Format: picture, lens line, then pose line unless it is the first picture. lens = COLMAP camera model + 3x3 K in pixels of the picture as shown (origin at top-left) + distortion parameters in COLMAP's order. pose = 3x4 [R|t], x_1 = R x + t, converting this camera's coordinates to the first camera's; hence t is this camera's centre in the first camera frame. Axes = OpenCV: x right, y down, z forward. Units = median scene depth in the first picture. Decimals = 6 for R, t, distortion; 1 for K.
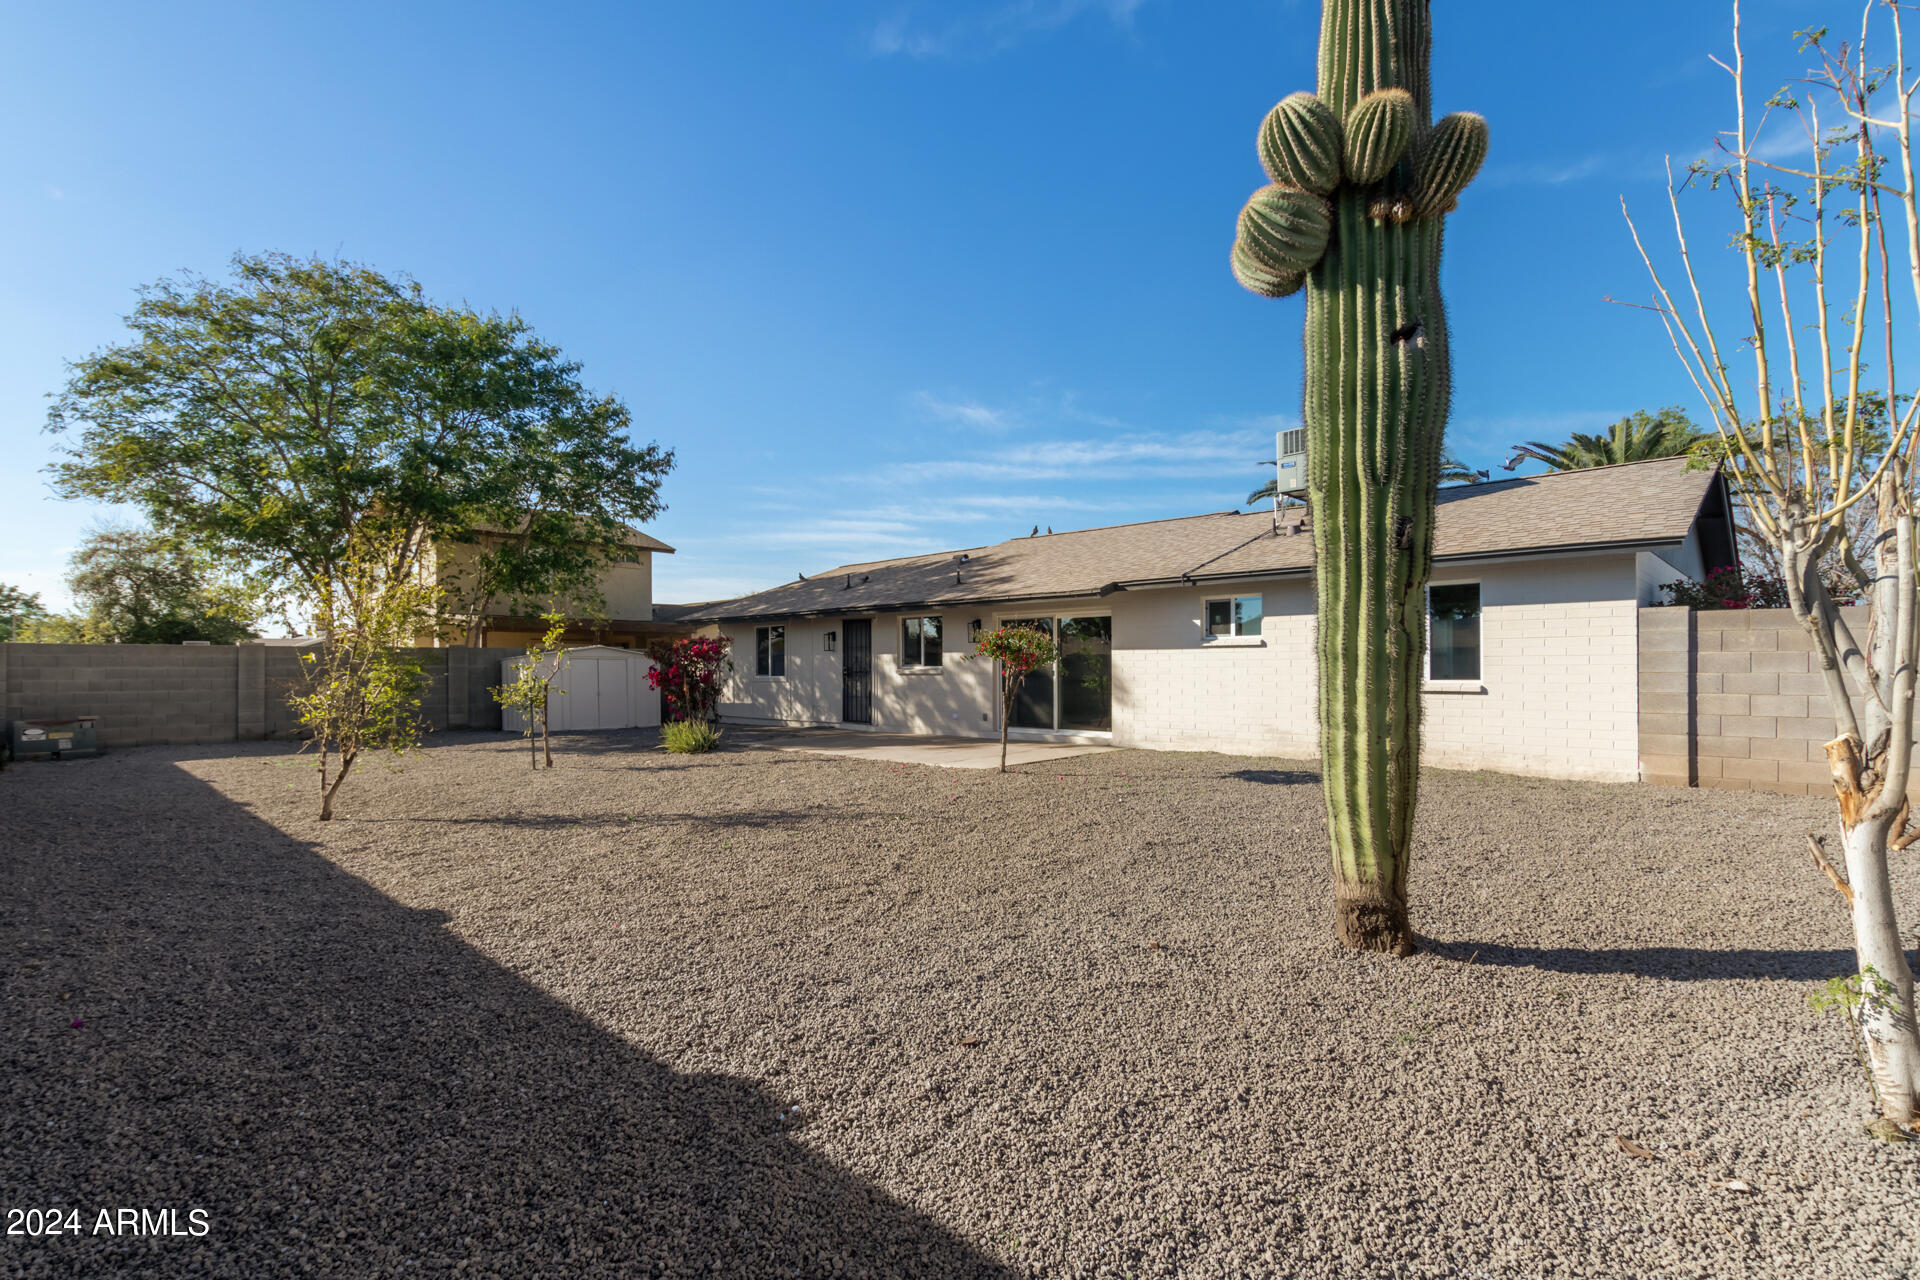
lens RADIAL K [[888.7, 0, 958.7], [0, 888.7, 649.1], [0, 0, 1]] dist [0.008014, -0.000427]
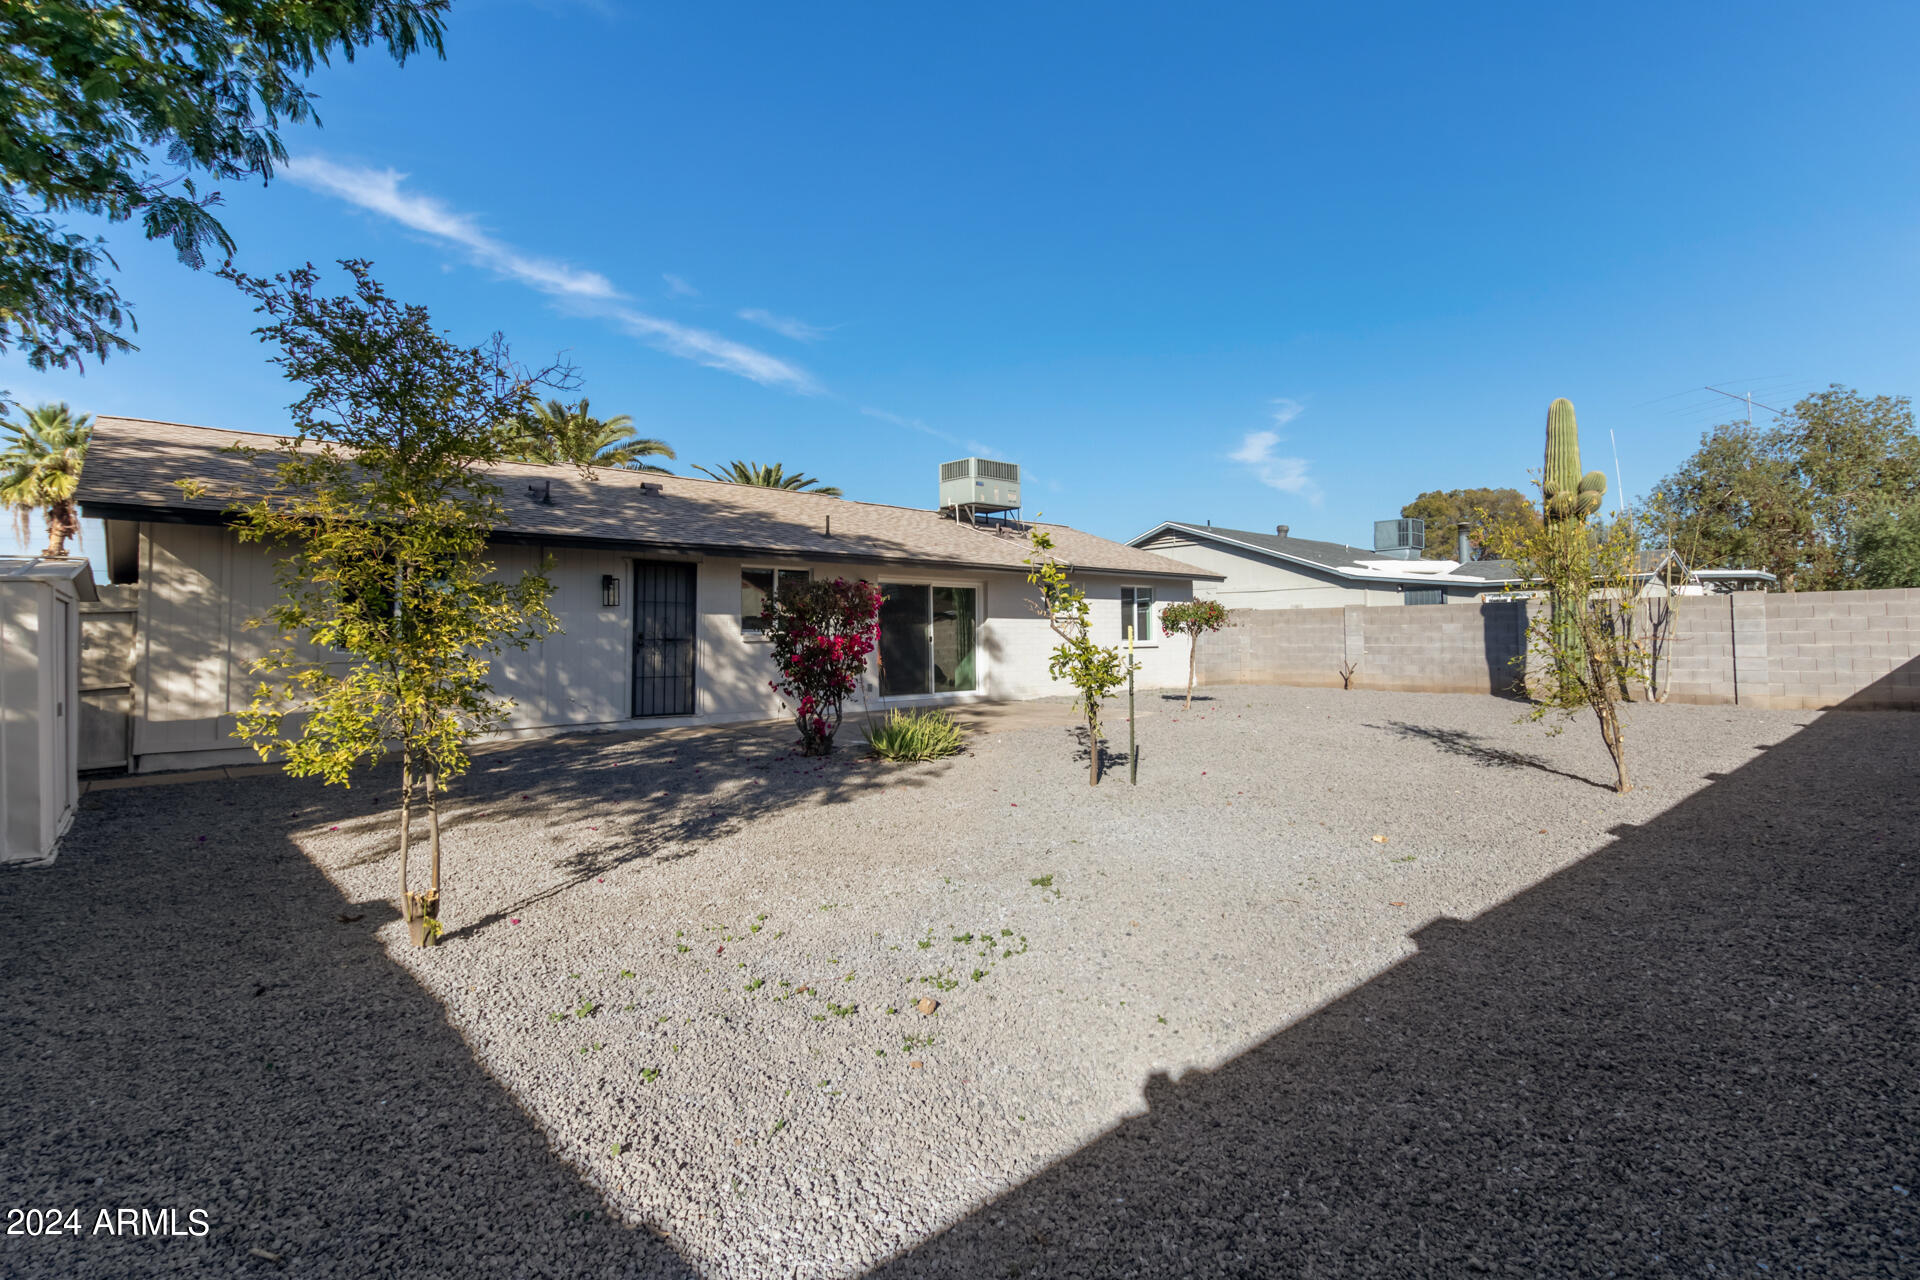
lens RADIAL K [[888.7, 0, 958.3], [0, 888.7, 631.7], [0, 0, 1]] dist [0.008014, -0.000427]
pose [[0.083322, -0.004974, 0.996510, -0.766035], [-0.019215, 0.999794, 0.006597, 0.011613], [-0.996337, -0.019697, 0.083209, 0.722929]]
